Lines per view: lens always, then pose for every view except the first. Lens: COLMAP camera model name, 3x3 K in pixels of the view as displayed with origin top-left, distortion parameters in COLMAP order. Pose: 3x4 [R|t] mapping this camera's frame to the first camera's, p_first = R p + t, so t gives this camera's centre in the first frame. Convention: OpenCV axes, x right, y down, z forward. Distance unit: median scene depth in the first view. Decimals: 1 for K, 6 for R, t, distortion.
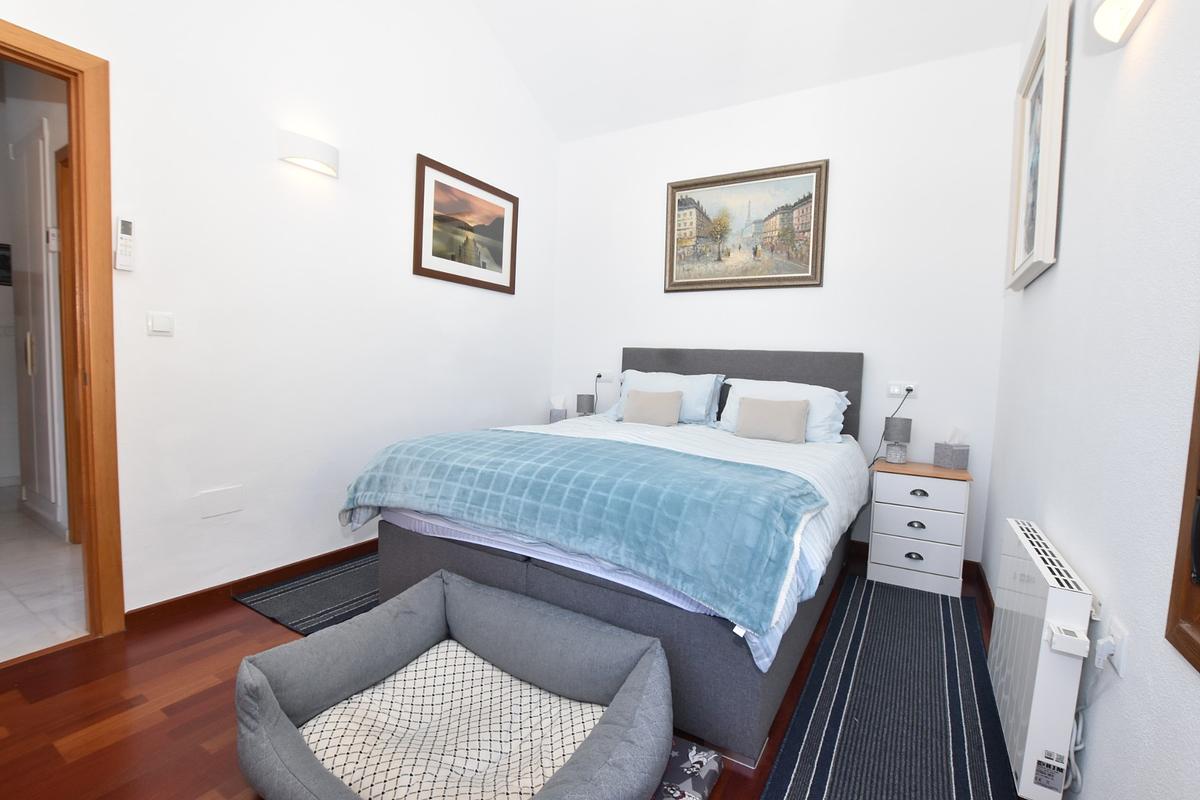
lens RADIAL K [[529.6, 0, 603.3], [0, 529.6, 402.2], [0, 0, 1]] dist [-0.037273, 0.007463]
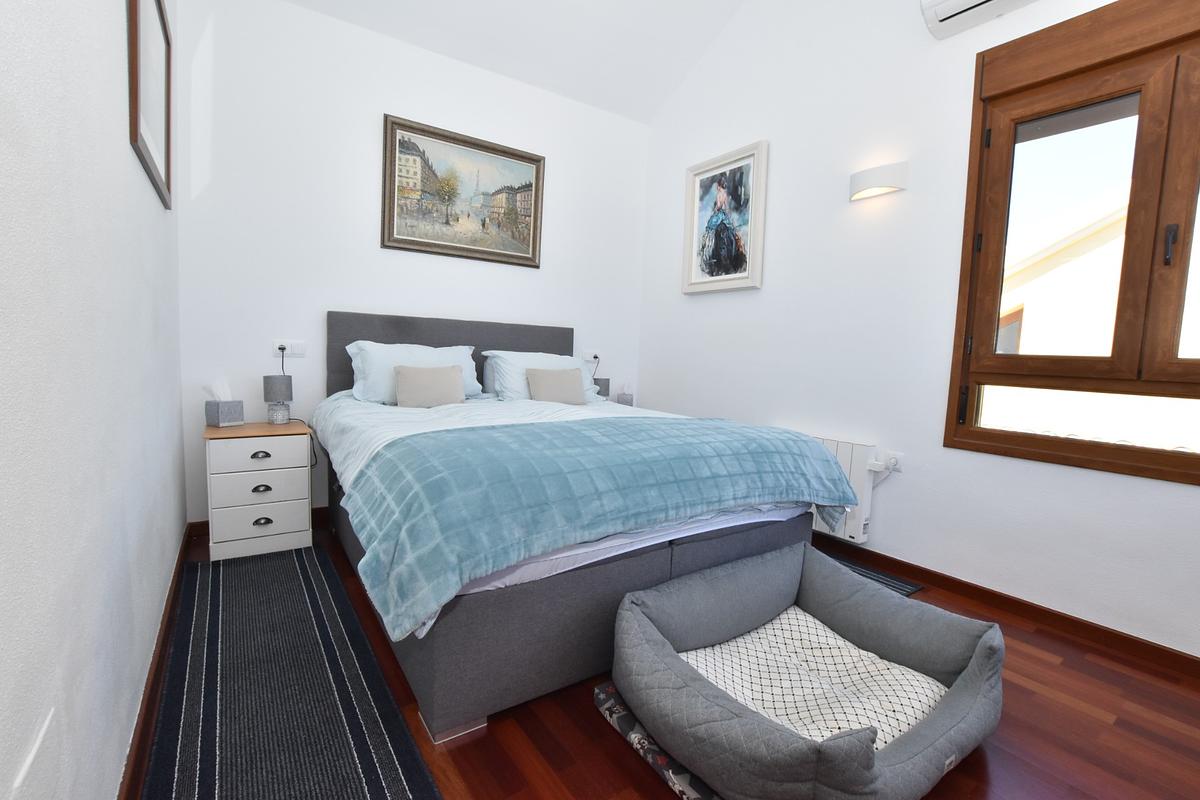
lens RADIAL K [[529.6, 0, 603.2], [0, 529.6, 401.9], [0, 0, 1]] dist [-0.037273, 0.007463]
pose [[0.406481, -0.104039, 0.907716, -0.547611], [0.037774, 0.994560, 0.097077, -0.034486], [-0.912878, -0.005172, 0.408200, 0.364438]]
